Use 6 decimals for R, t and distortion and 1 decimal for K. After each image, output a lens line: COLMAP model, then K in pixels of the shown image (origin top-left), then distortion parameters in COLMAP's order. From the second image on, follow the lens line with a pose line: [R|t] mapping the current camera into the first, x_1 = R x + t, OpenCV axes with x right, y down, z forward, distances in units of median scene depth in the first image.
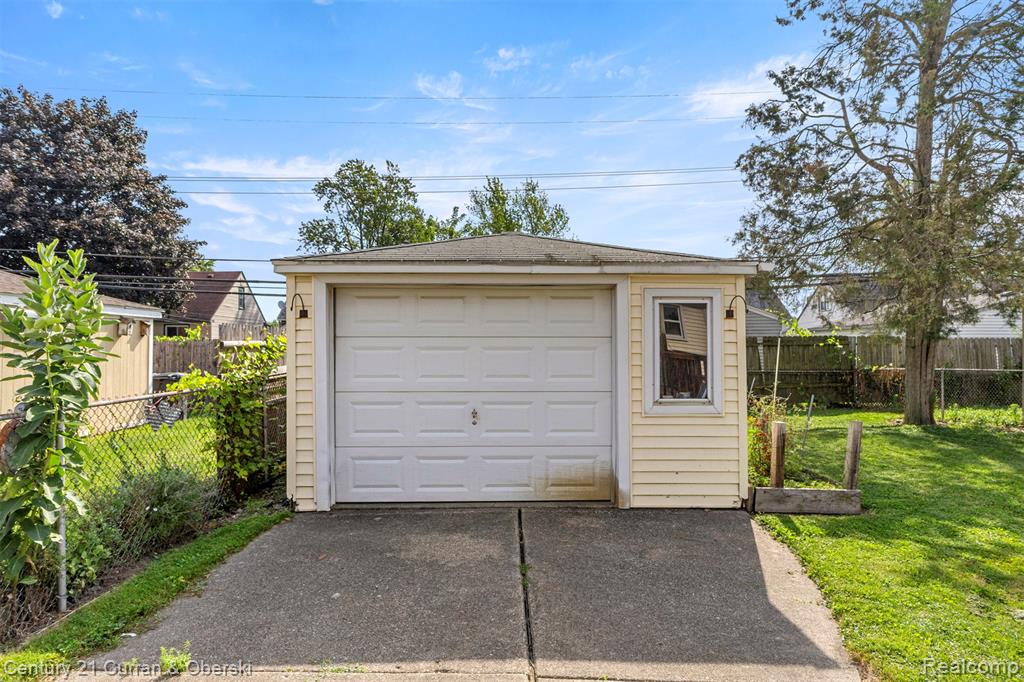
lens RADIAL K [[565.2, 0, 506.9], [0, 565.2, 340.3], [0, 0, 1]] dist [-0.010792, -0.002637]
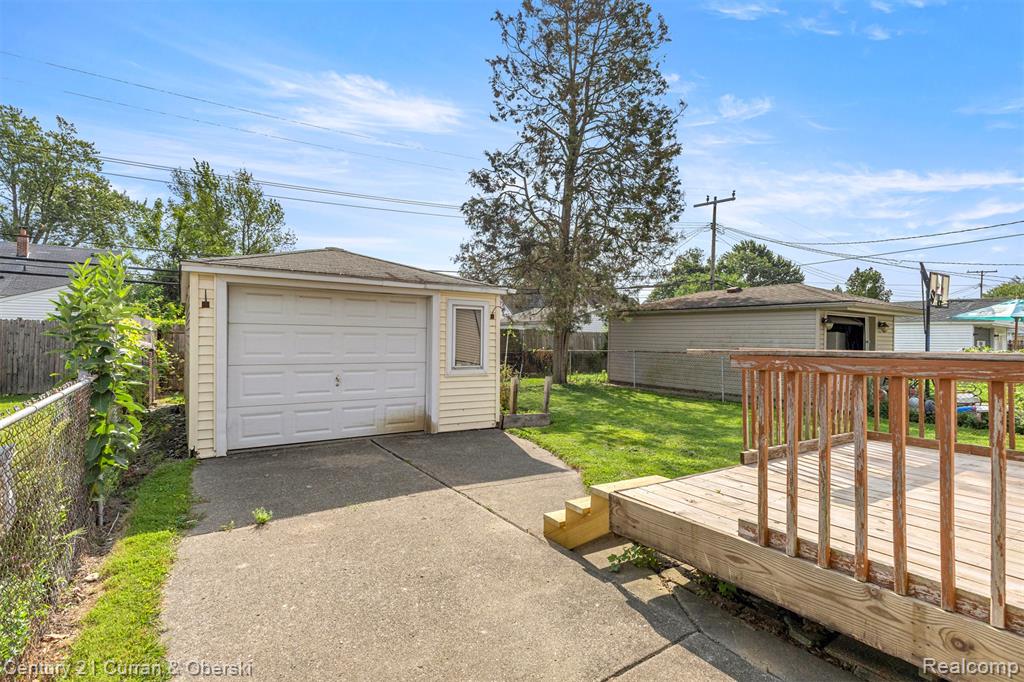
lens RADIAL K [[475.2, 0, 510.1], [0, 475.2, 338.9], [0, 0, 1]] dist [-0.007127, 0.001610]
pose [[0.848181, 0.011109, 0.529590, -0.174650], [-0.022262, 0.999644, 0.014686, -0.000286], [-0.529238, -0.024246, 0.848127, -0.142727]]
